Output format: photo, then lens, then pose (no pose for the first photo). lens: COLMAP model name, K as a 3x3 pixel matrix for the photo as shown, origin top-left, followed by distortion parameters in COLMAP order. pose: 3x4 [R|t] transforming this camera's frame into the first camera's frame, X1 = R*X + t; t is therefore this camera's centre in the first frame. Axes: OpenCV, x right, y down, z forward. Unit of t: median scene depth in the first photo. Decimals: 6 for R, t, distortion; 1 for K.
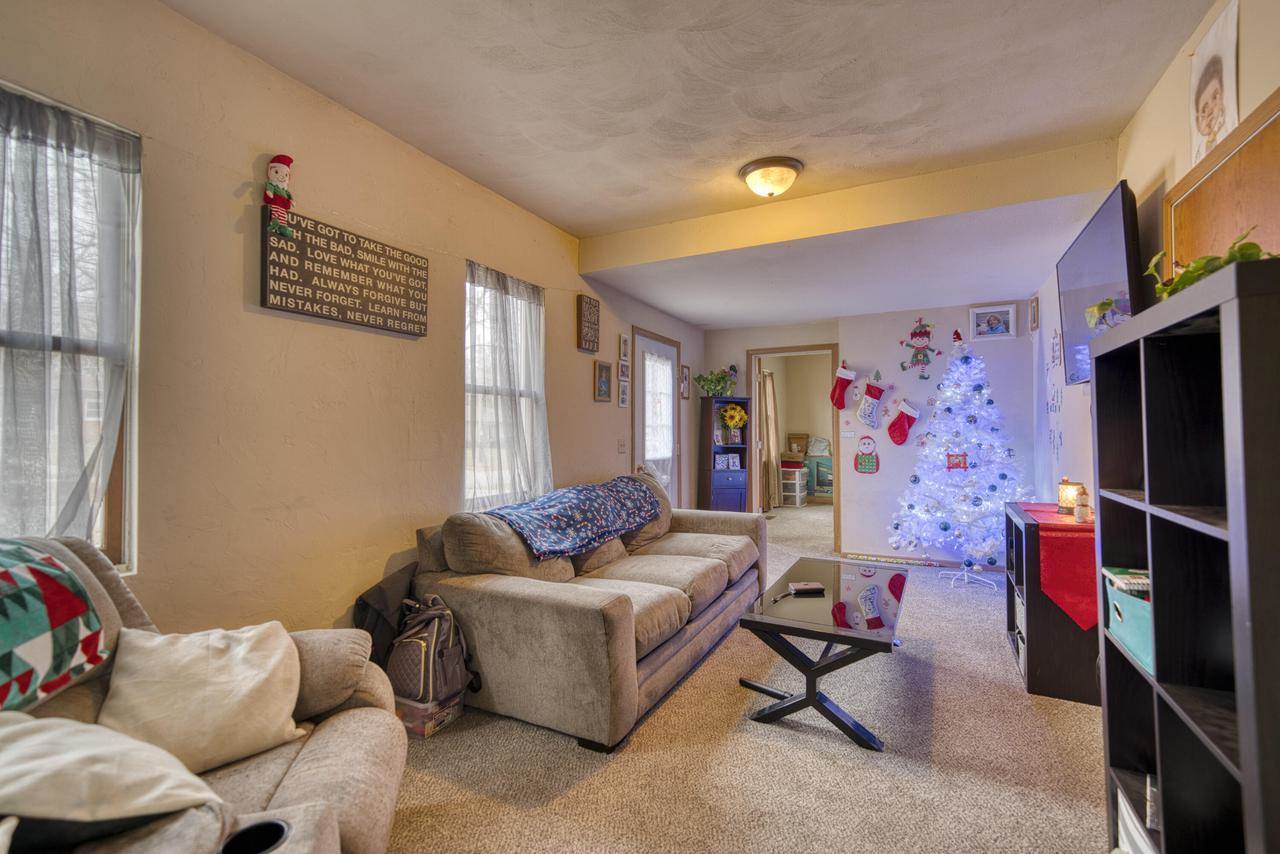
lens RADIAL K [[564.4, 0, 637.8], [0, 564.4, 427.4], [0, 0, 1]] dist [0.000975, 0.000031]
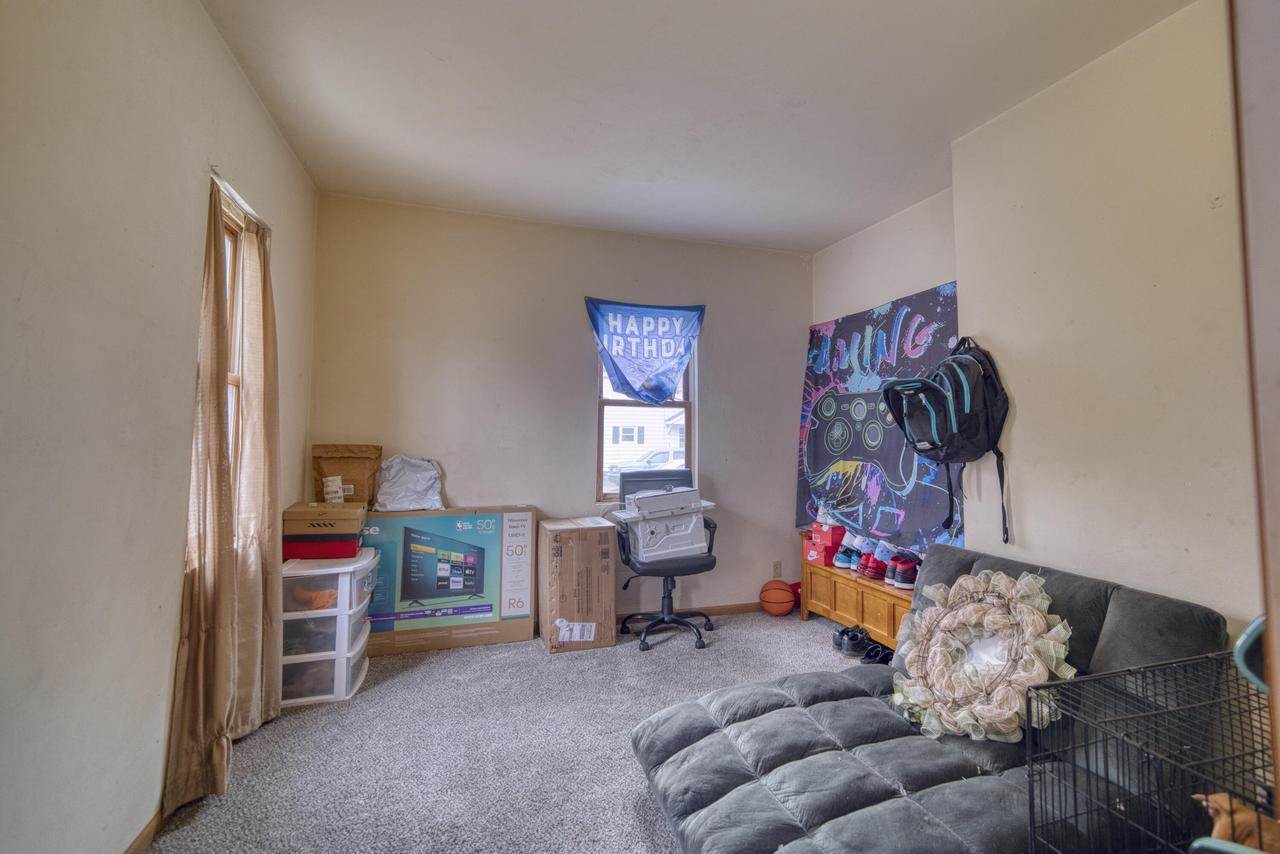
lens RADIAL K [[564.4, 0, 638.6], [0, 564.4, 418.4], [0, 0, 1]] dist [0.000975, 0.000031]
pose [[0.703773, 0.039935, 0.709301, 0.175197], [-0.019158, 0.999123, -0.037244, 0.005544], [-0.710166, 0.012622, 0.703921, 0.667437]]
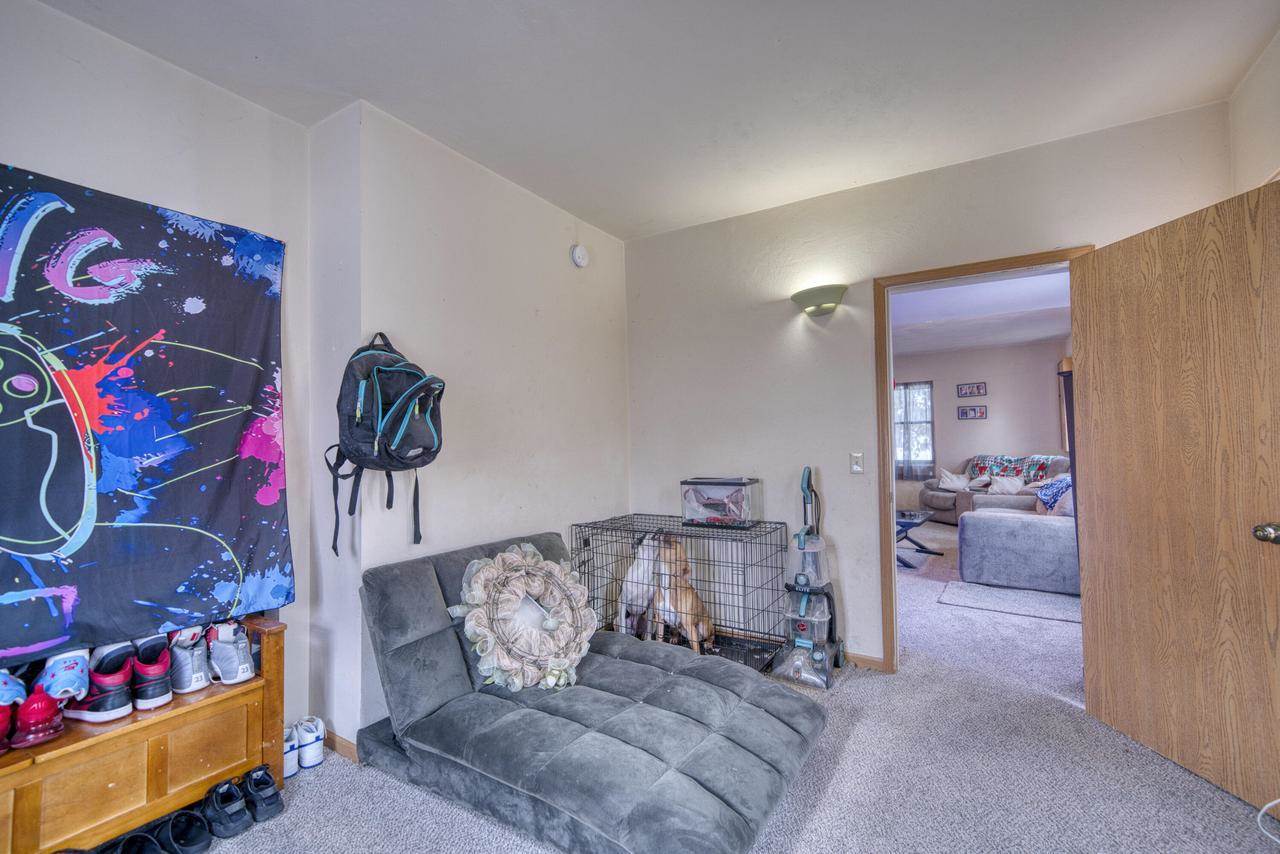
lens RADIAL K [[564.4, 0, 638.7], [0, 564.4, 428.9], [0, 0, 1]] dist [0.000975, 0.000031]
pose [[-0.995426, 0.030739, 0.090455, 0.407296], [0.027905, 0.999084, -0.032429, 0.006863], [-0.091369, -0.029756, -0.995372, 1.094335]]
